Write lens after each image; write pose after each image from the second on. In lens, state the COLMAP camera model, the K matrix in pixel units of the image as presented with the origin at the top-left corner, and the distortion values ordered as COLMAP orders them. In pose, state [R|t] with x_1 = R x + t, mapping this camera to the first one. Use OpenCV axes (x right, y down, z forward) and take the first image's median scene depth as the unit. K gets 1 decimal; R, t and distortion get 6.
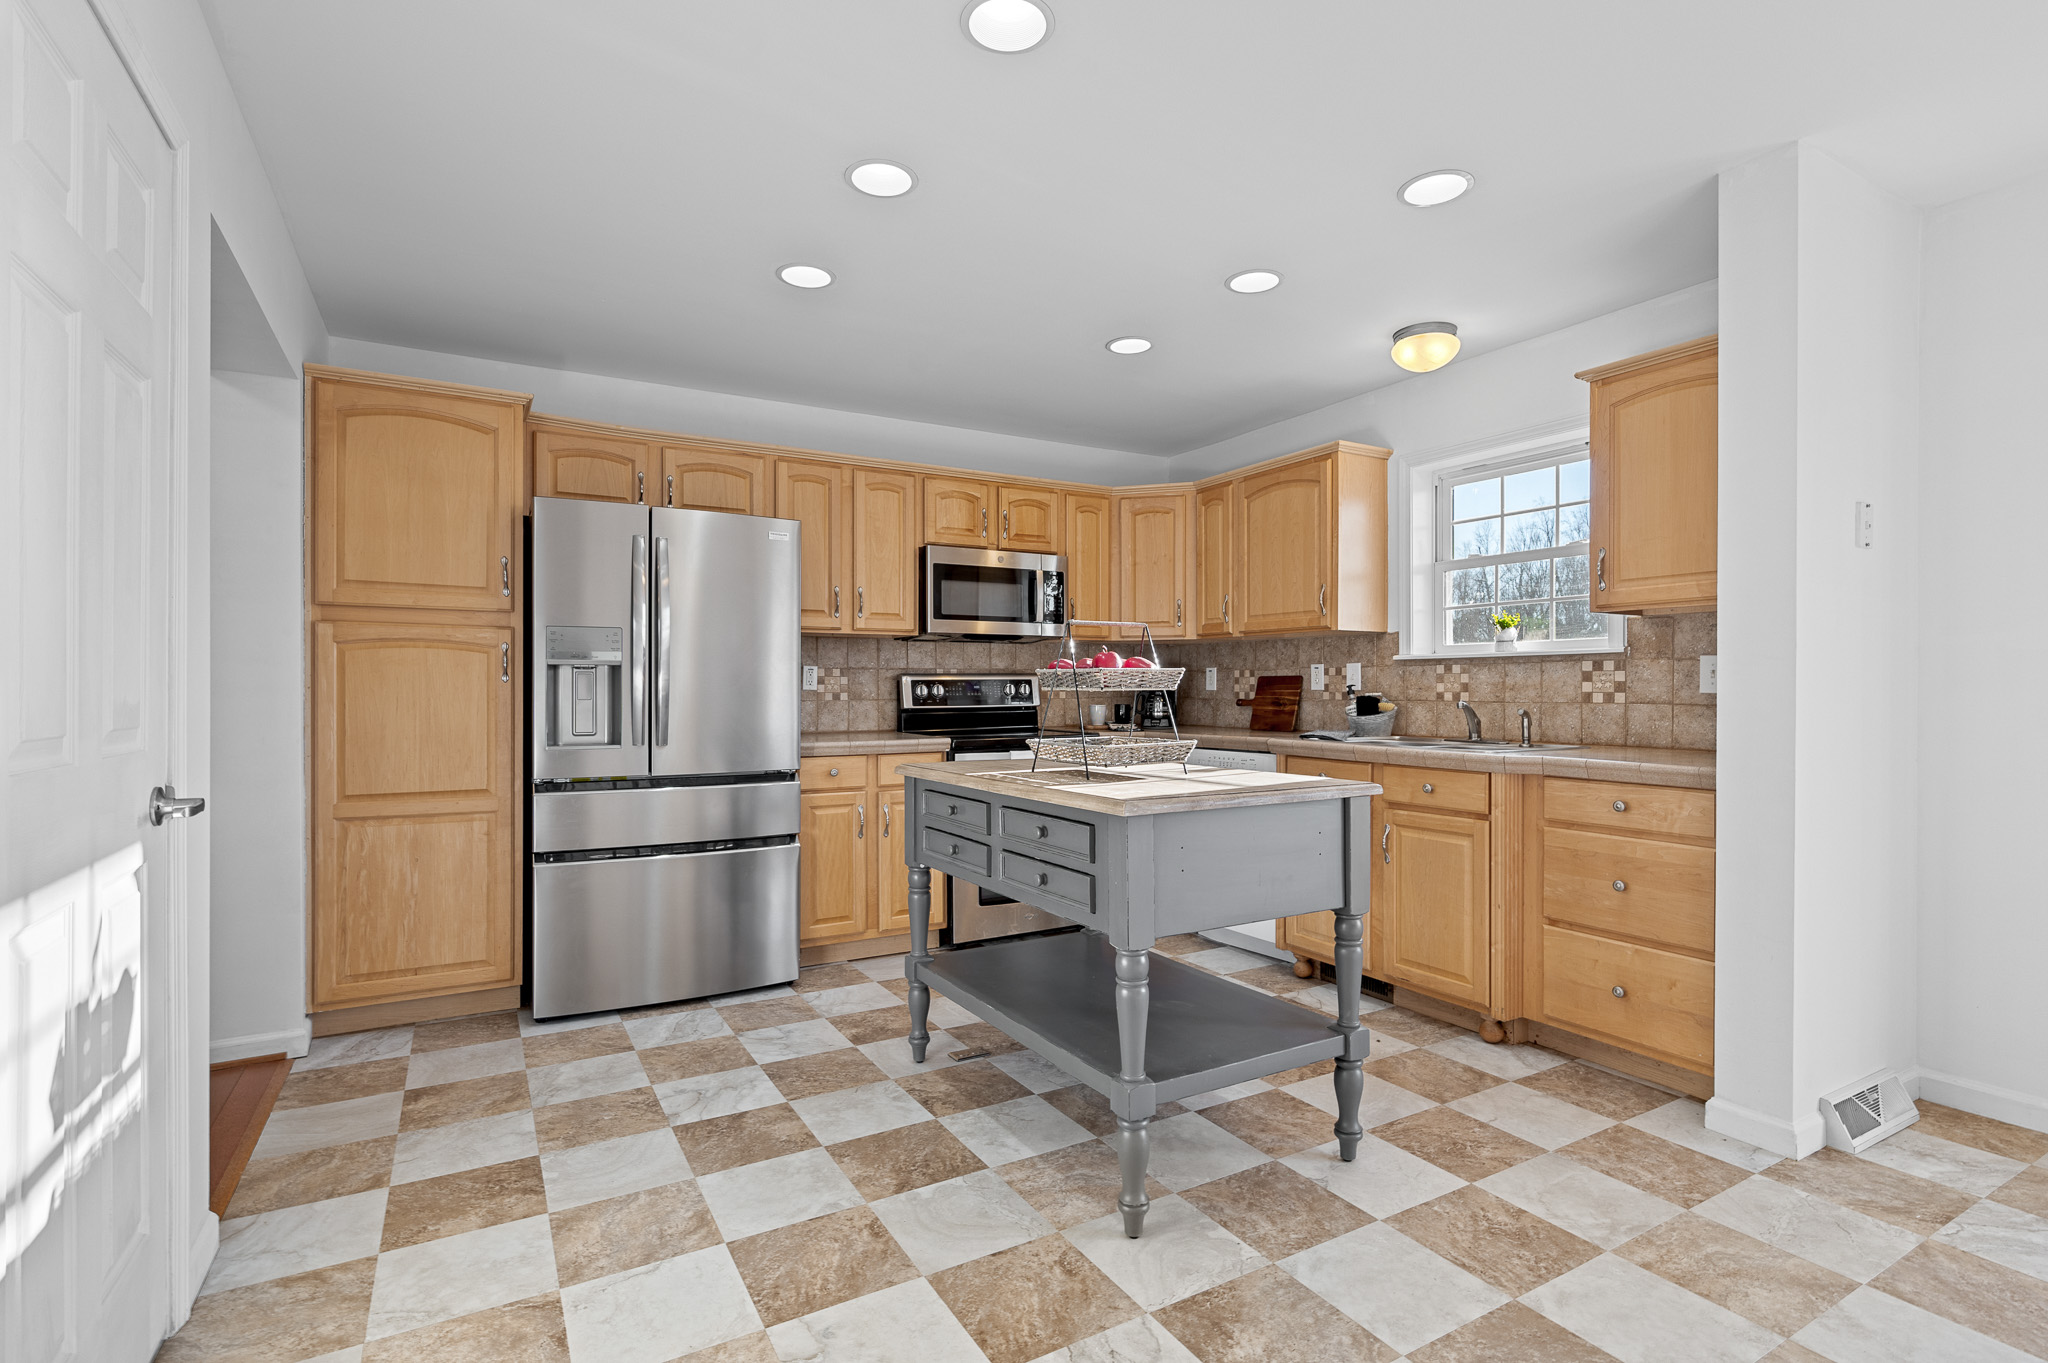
lens RADIAL K [[965.2, 0, 1026.2], [0, 965.2, 691.8], [0, 0, 1]] dist [0.000413, 0.001062]
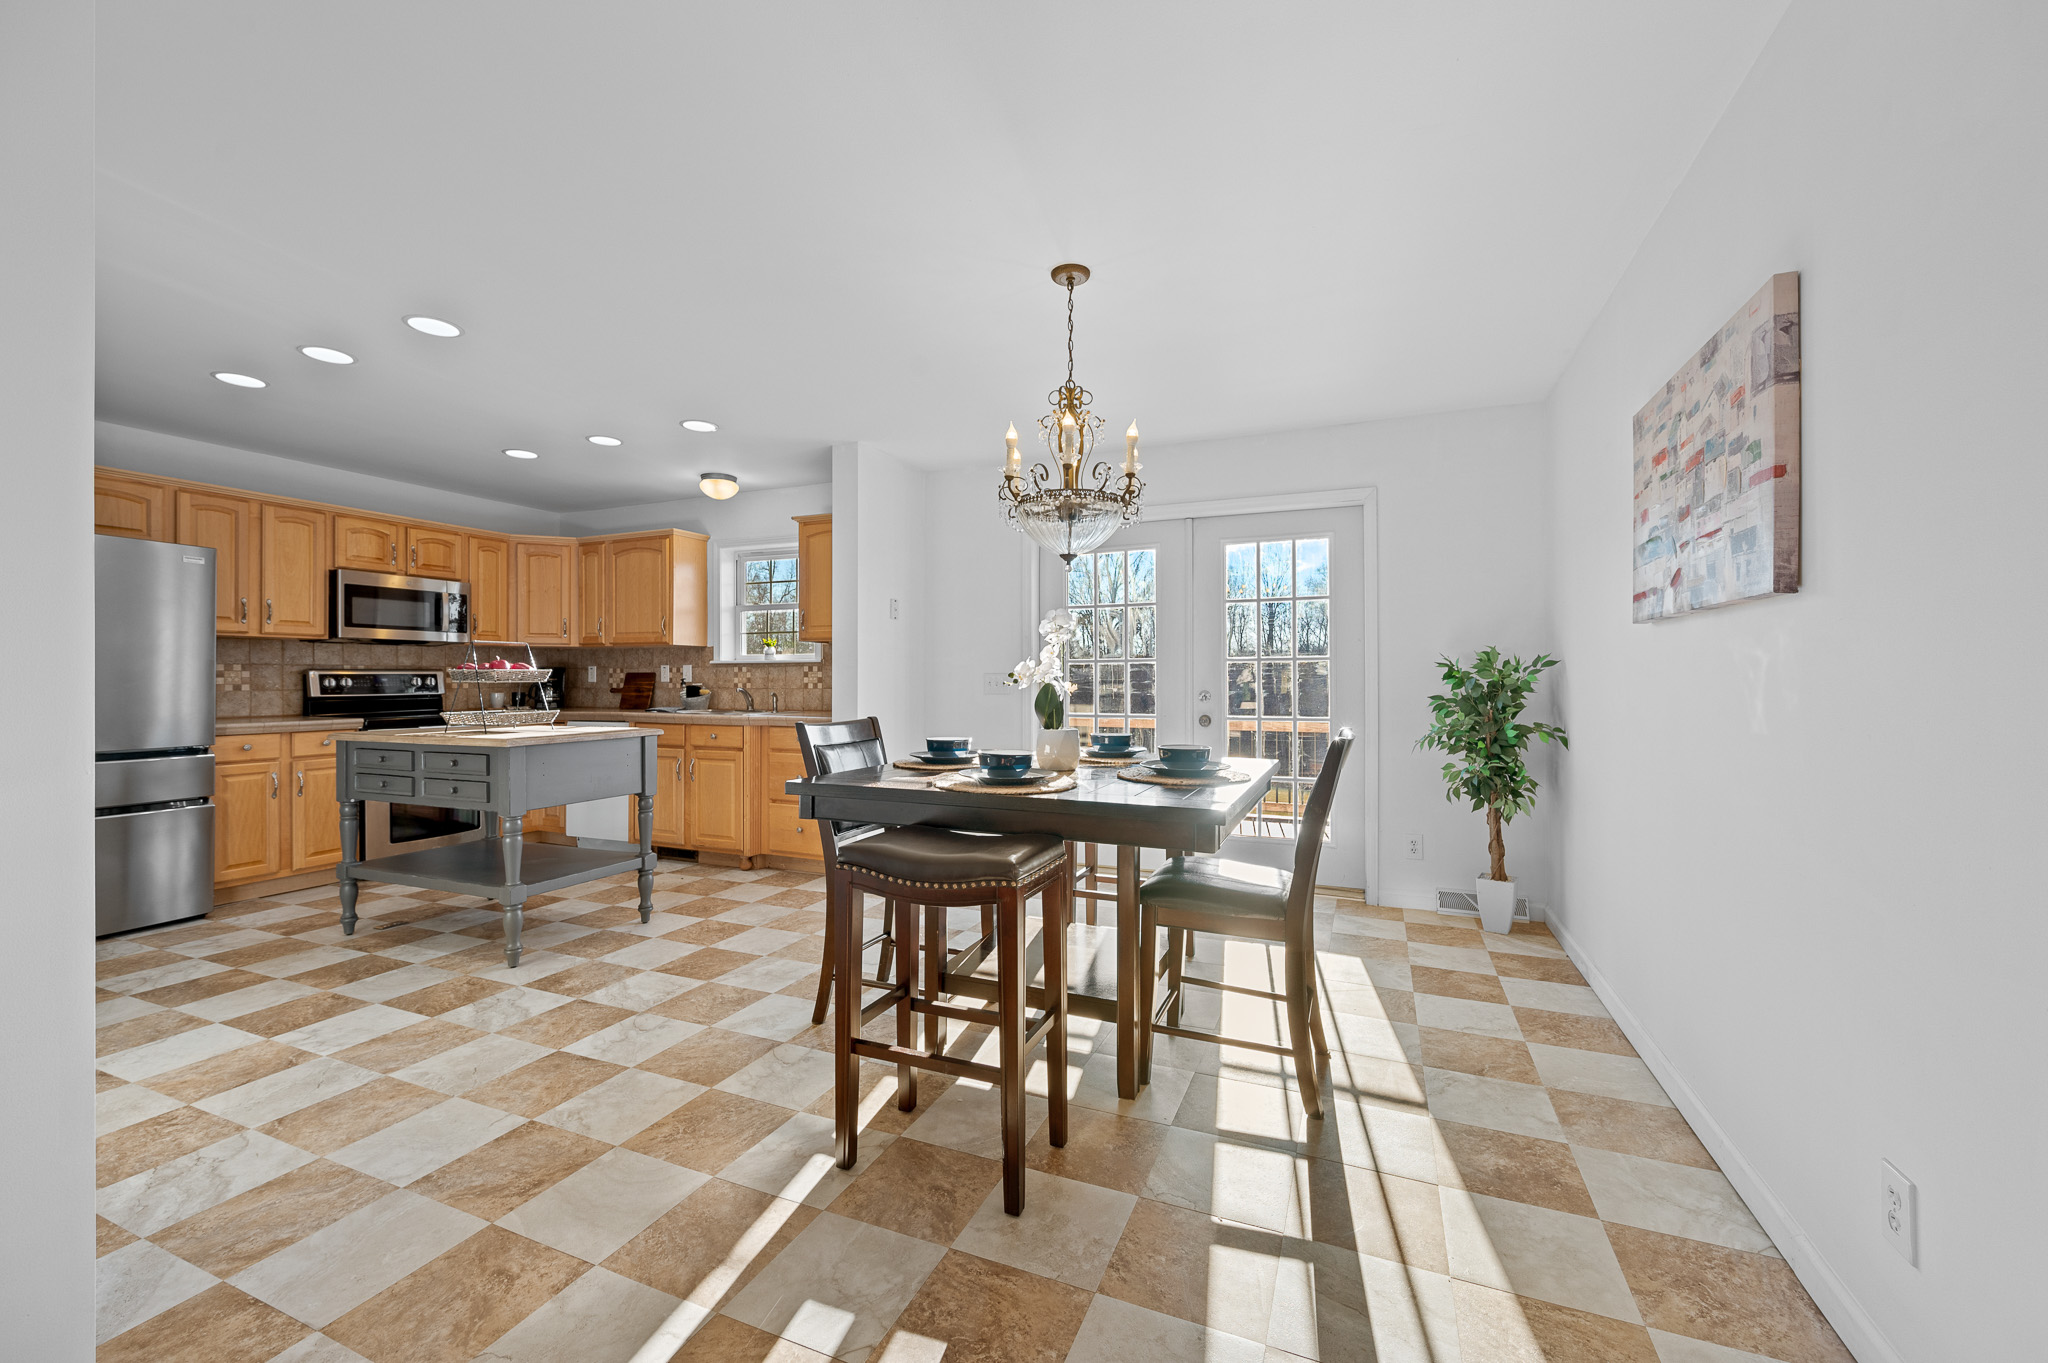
lens RADIAL K [[812.4, 0, 1029.0], [0, 812.4, 678.6], [0, 0, 1]] dist [-0.000448, -0.001181]
pose [[0.797665, 0.001490, 0.603099, -0.022717], [0.002255, 0.999983, -0.005453, 0.001486], [-0.603096, 0.005710, 0.797648, -0.457400]]
